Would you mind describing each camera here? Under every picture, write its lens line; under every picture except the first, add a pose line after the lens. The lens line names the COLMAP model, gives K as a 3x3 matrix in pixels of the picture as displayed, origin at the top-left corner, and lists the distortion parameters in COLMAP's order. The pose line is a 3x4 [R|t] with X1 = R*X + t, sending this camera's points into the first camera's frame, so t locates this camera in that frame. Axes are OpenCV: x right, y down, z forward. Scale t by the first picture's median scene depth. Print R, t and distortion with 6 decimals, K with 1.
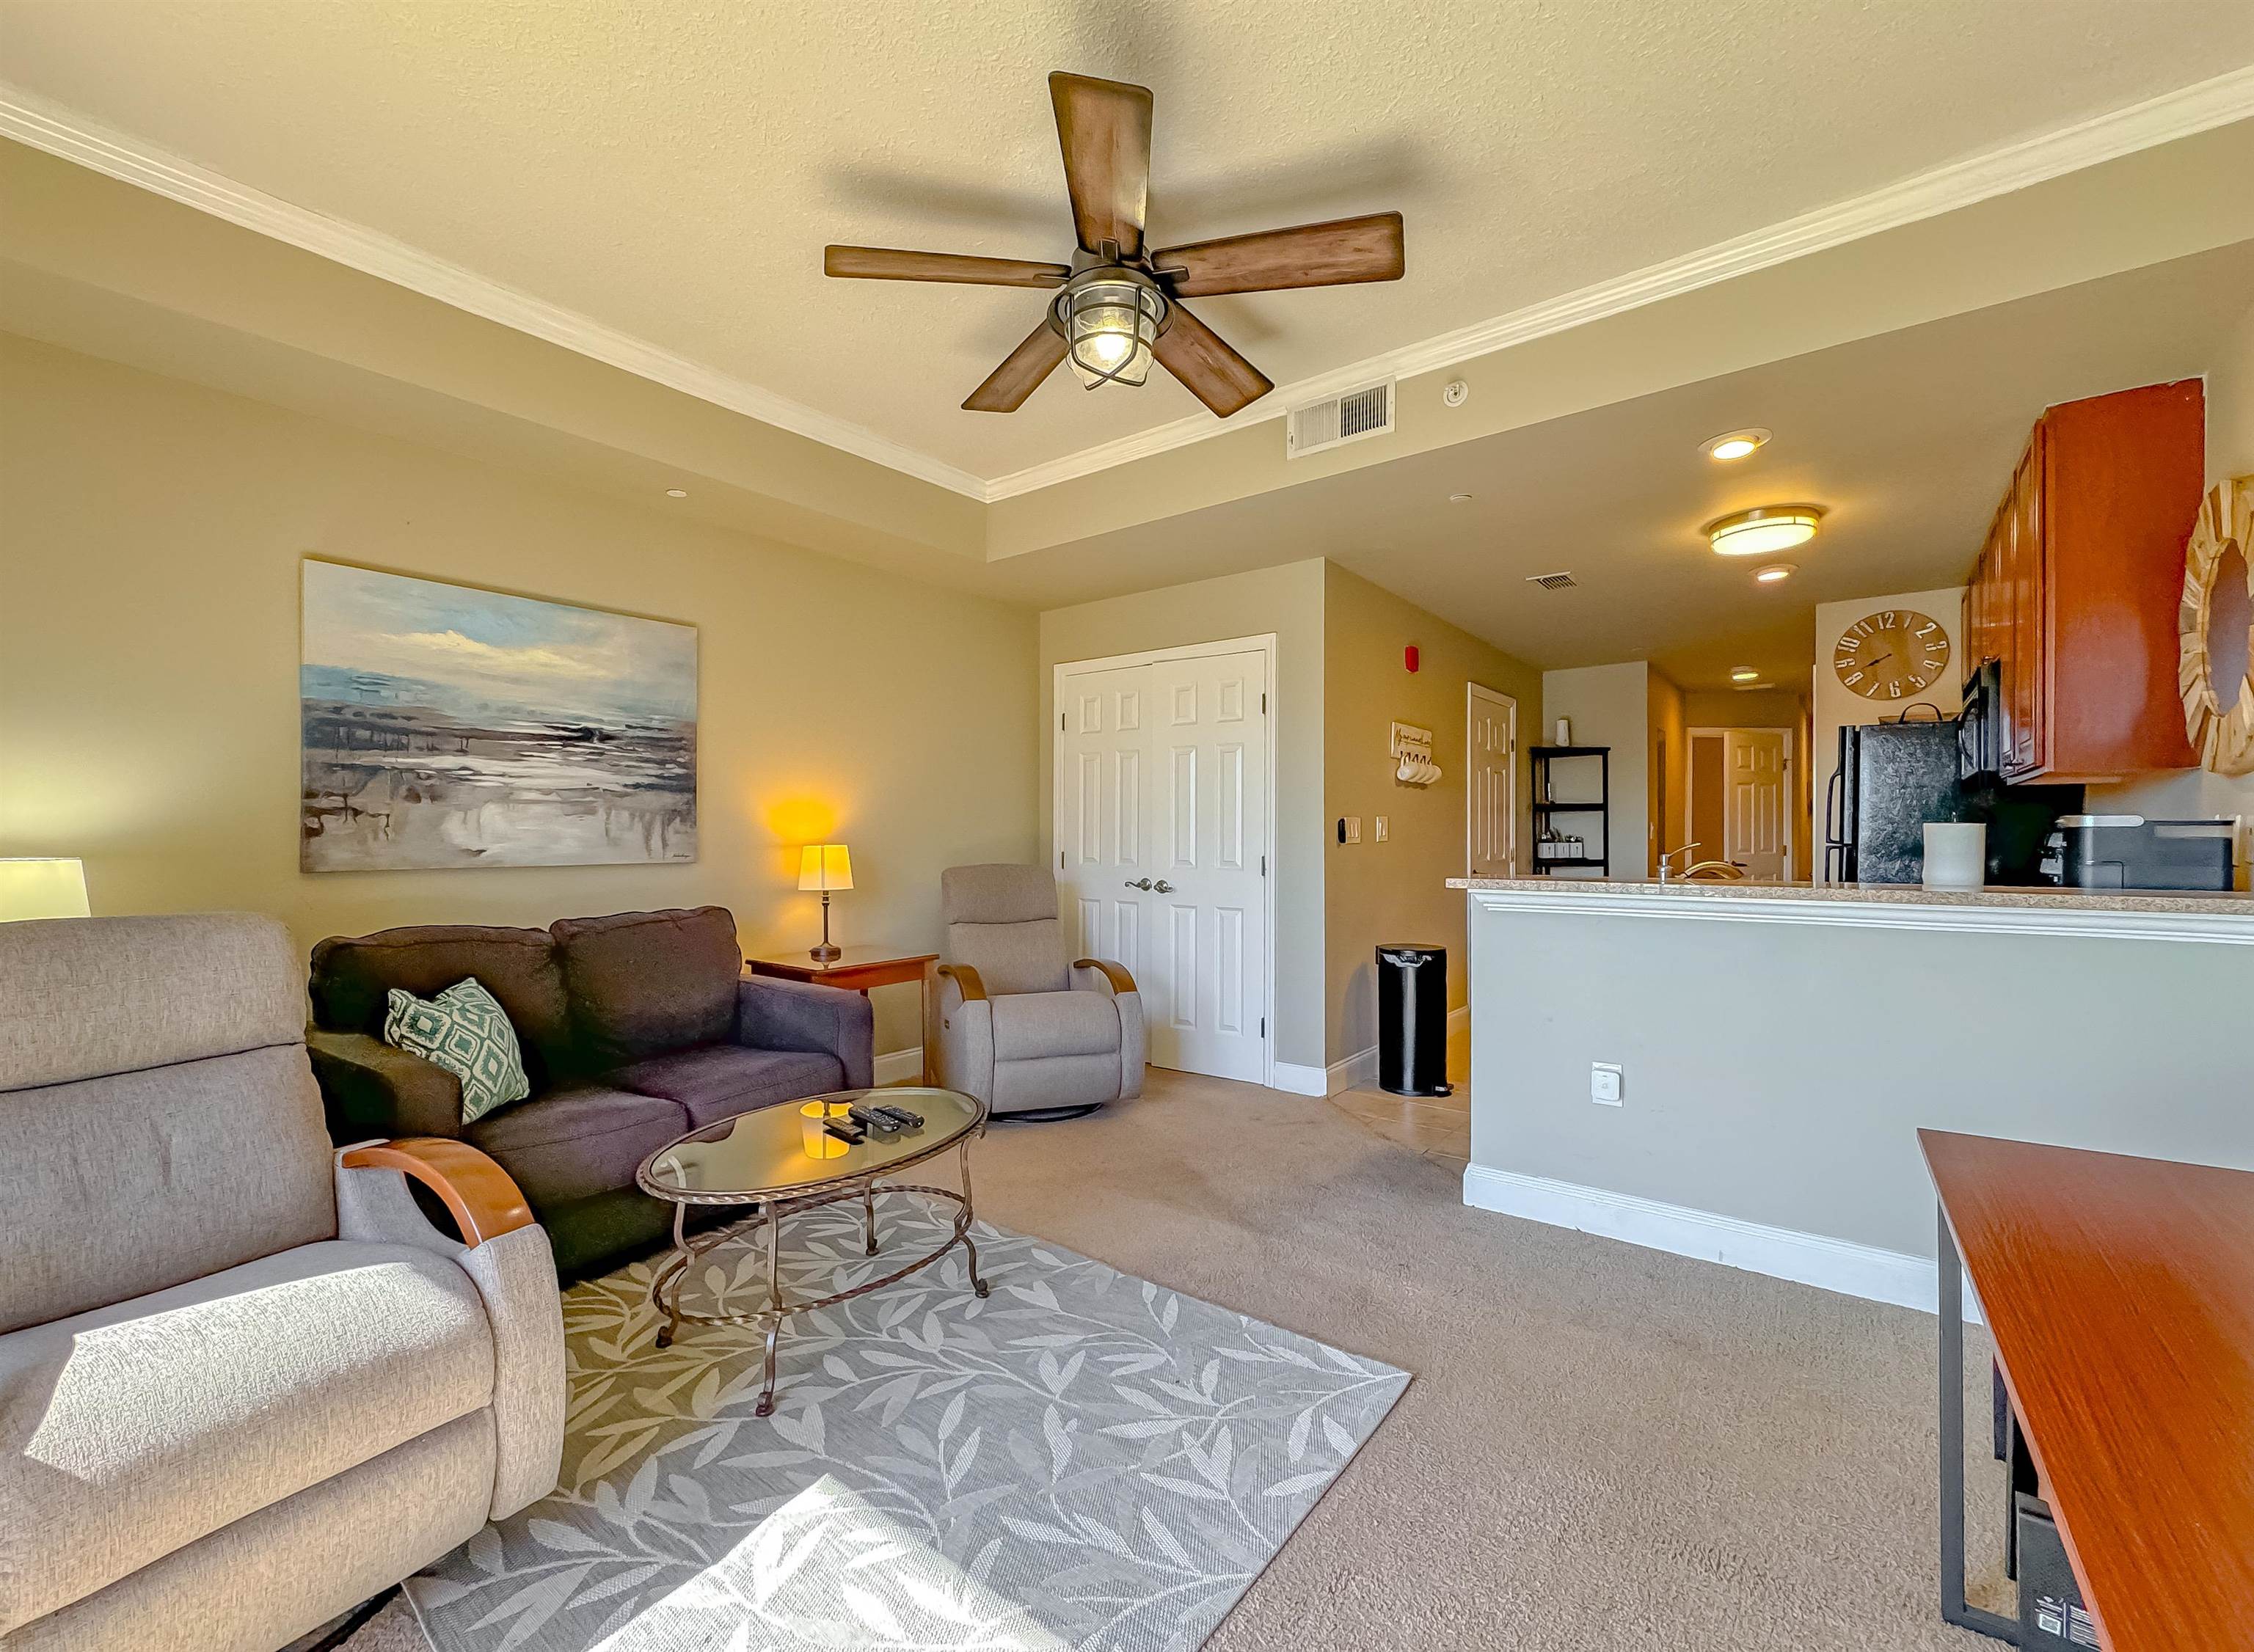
lens RADIAL K [[971.5, 0, 1067.5], [0, 971.5, 838.2], [0, 0, 1]] dist [0.000336, 0.000293]
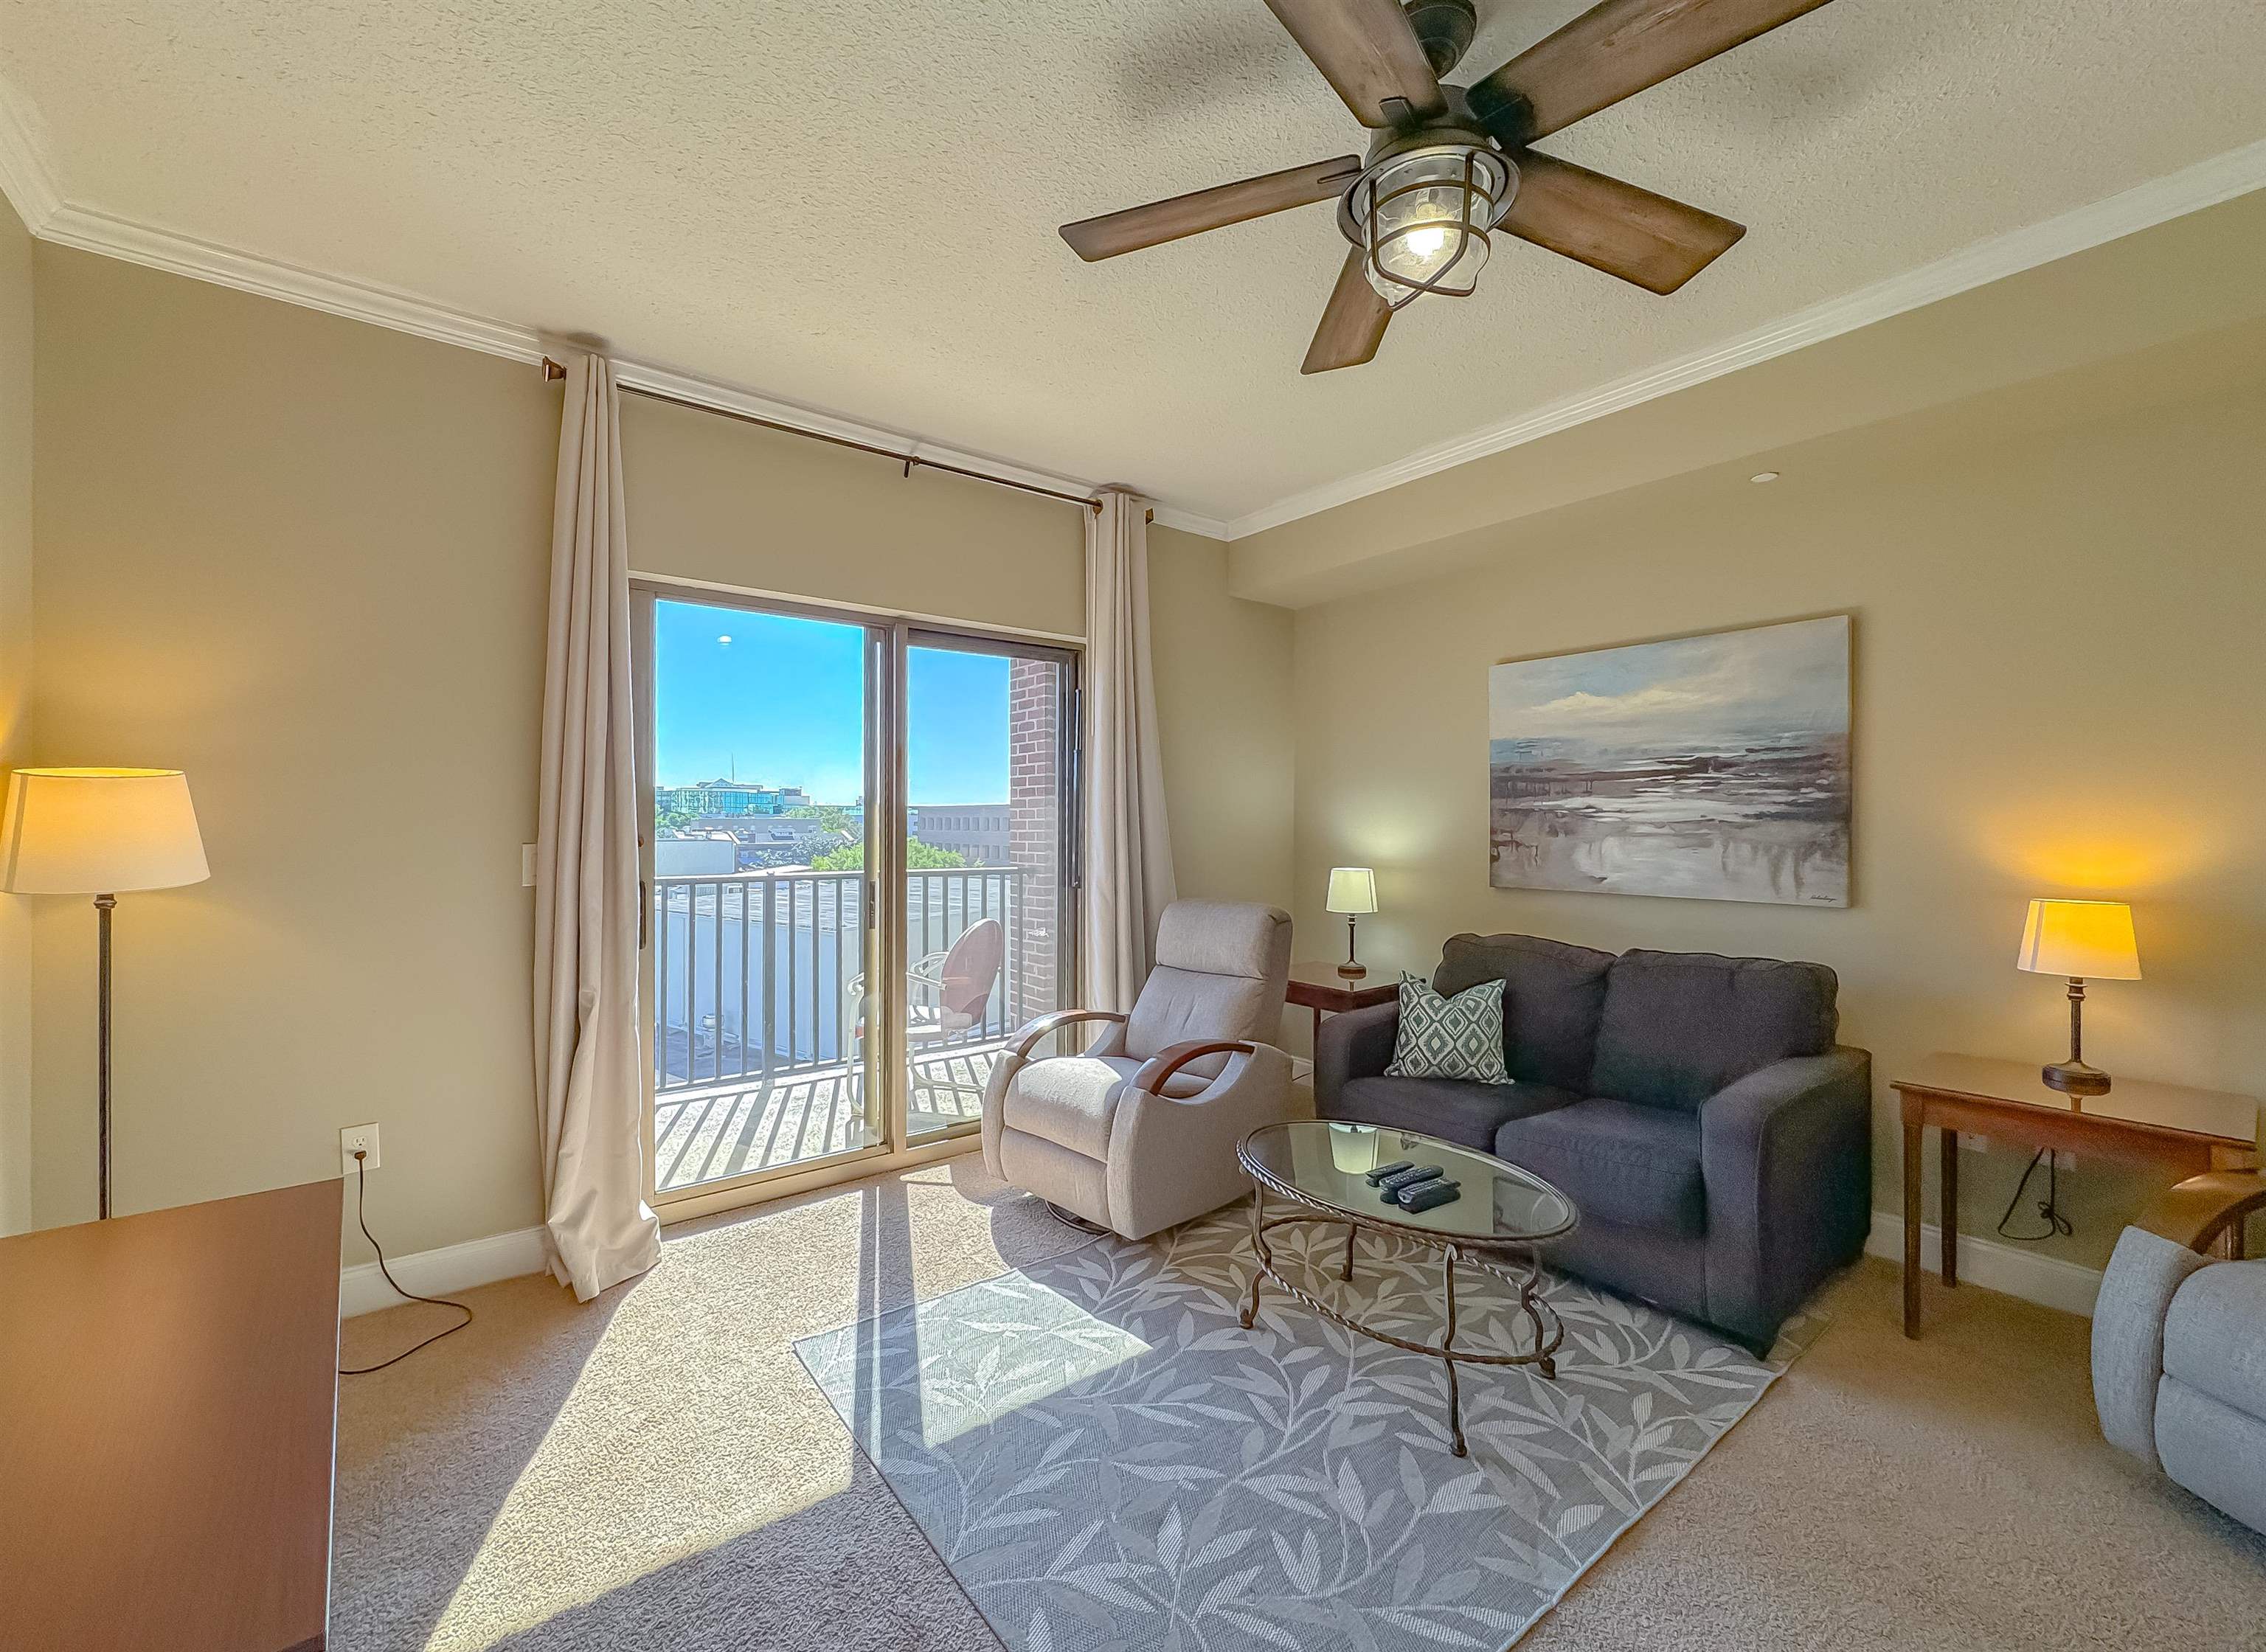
lens RADIAL K [[926.8, 0, 1126.2], [0, 926.8, 822.9], [0, 0, 1]] dist [-0.001112, 0.000298]
pose [[-0.227765, 0.000472, -0.973716, 0.589929], [-0.005483, 0.999983, 0.001767, -0.051823], [0.973701, 0.005741, -0.227759, 0.712647]]
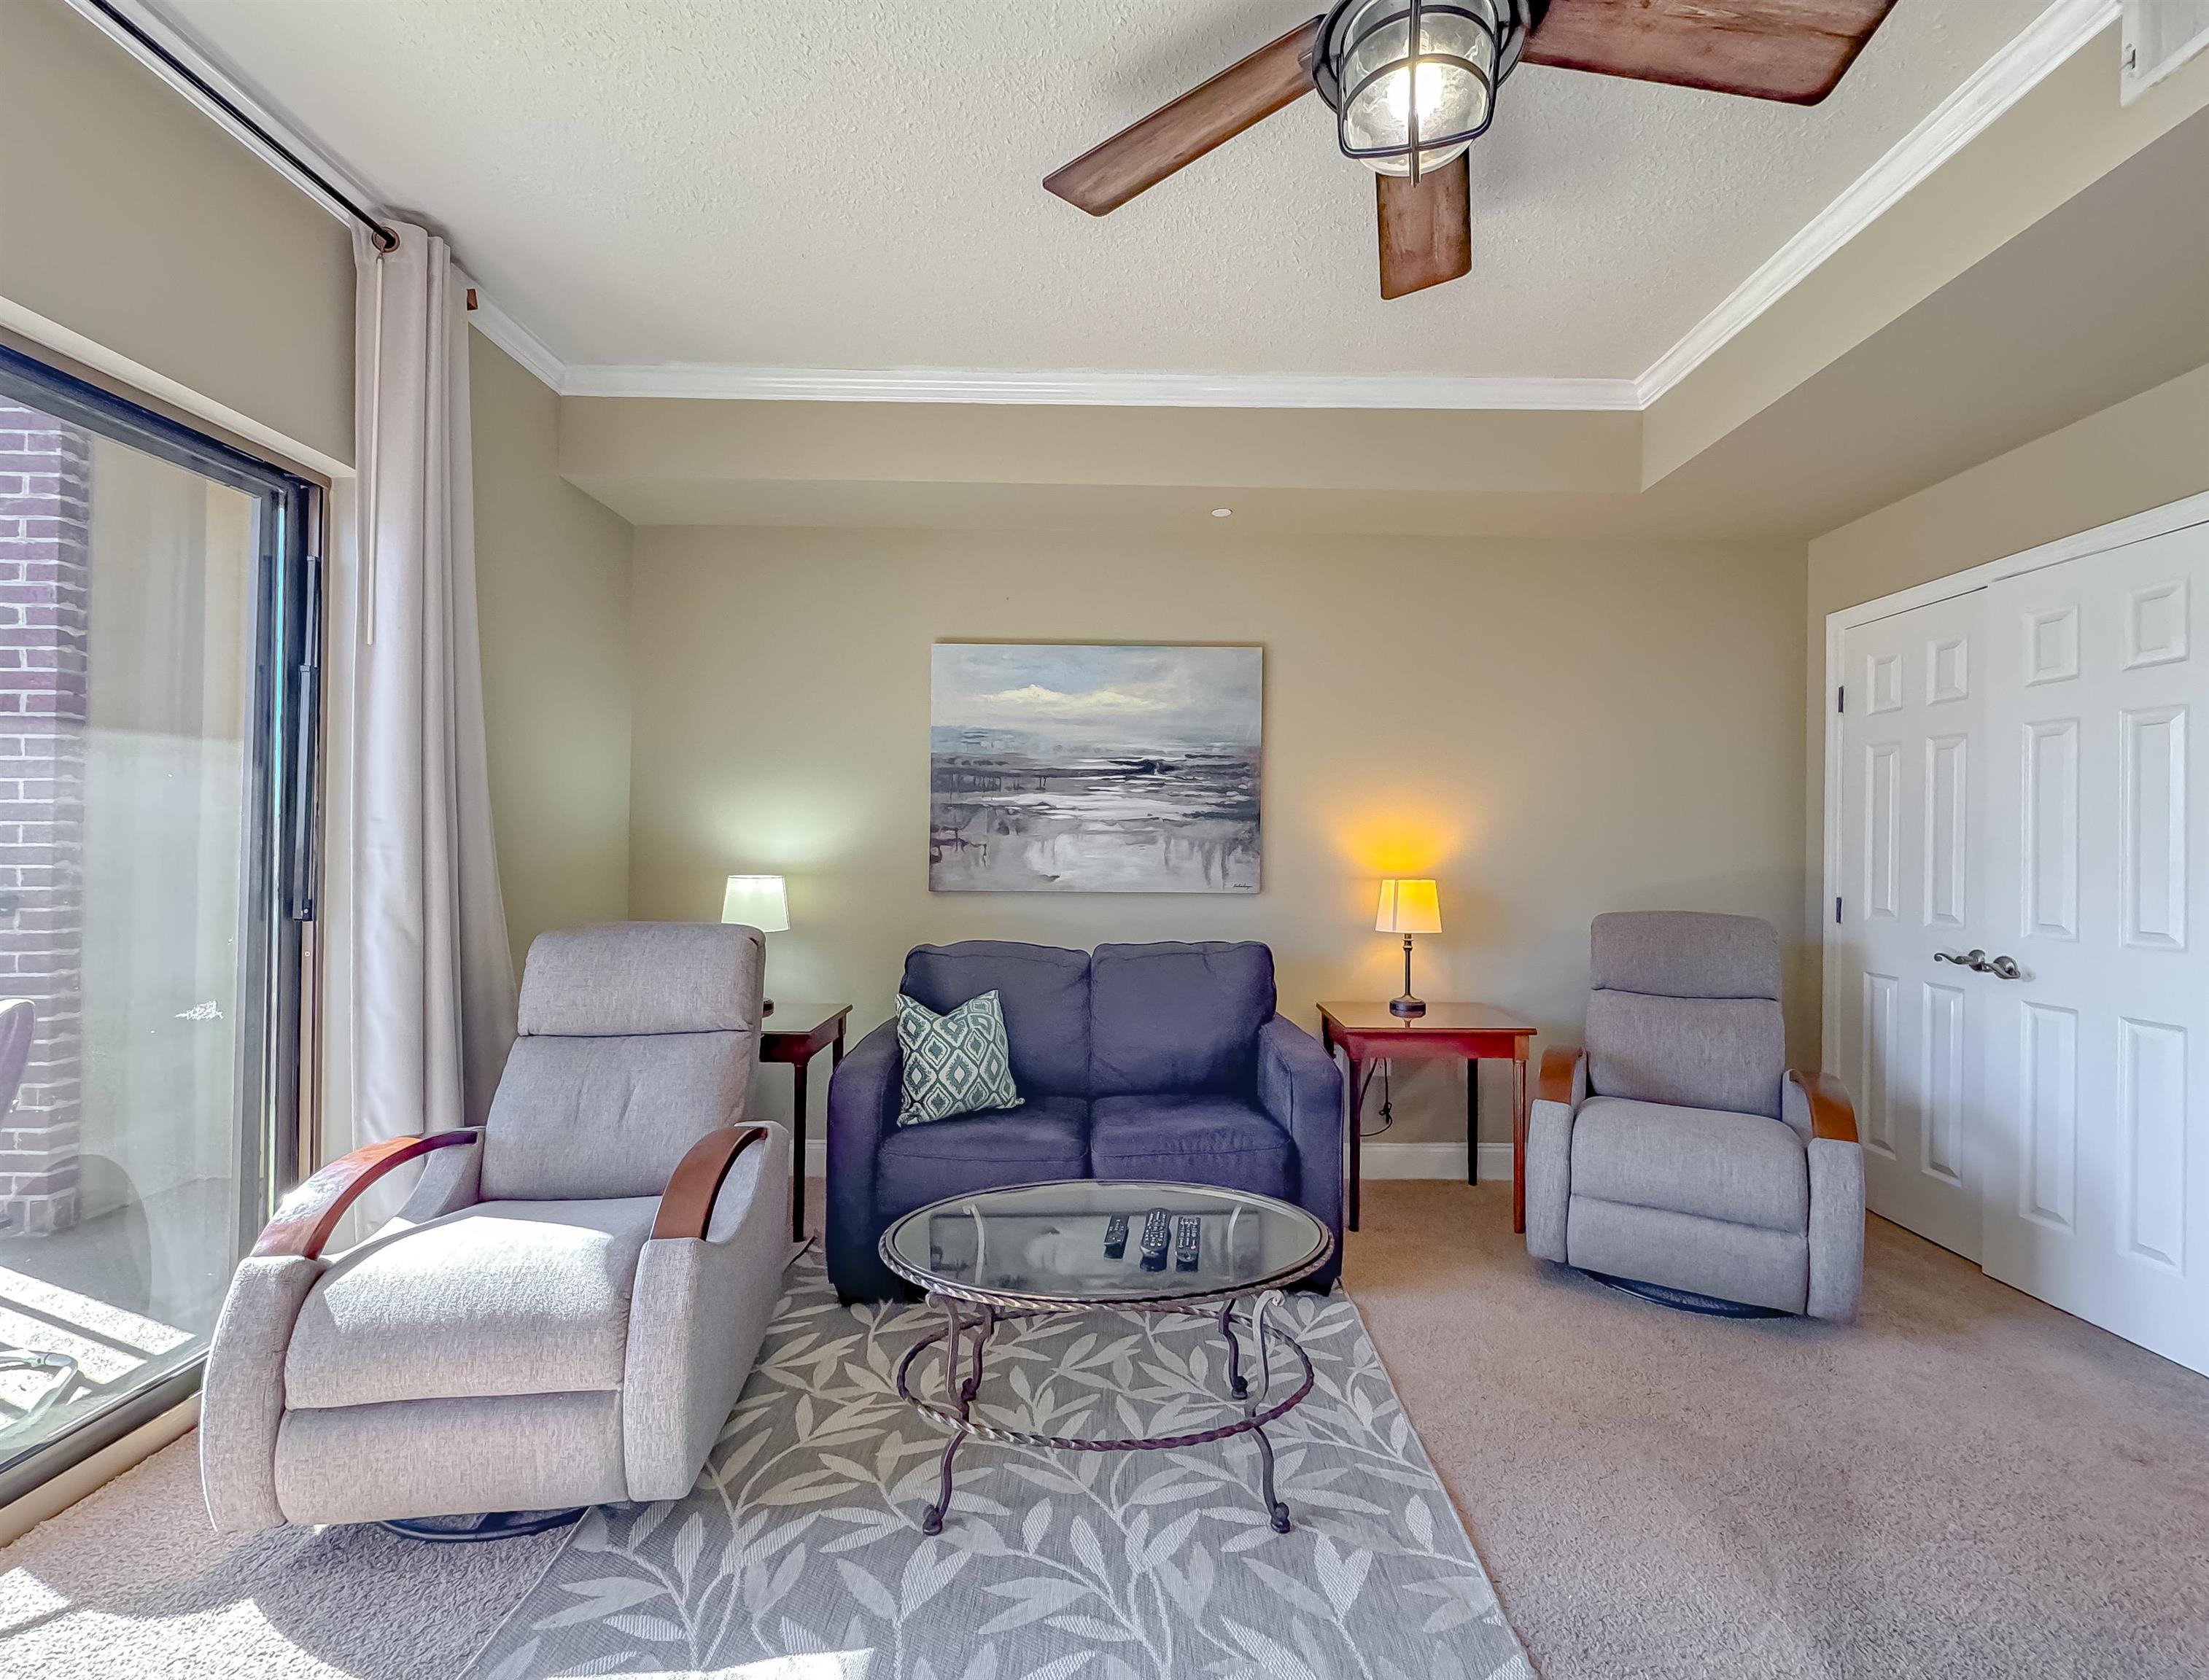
lens RADIAL K [[951.2, 0, 1125.2], [0, 951.2, 841.3], [0, 0, 1]] dist [-0.001371, -0.000113]
pose [[0.641477, 0.002017, -0.767139, 0.295291], [-0.013226, 0.999877, -0.008431, -0.020010], [0.767028, 0.015554, 0.641425, 0.361576]]
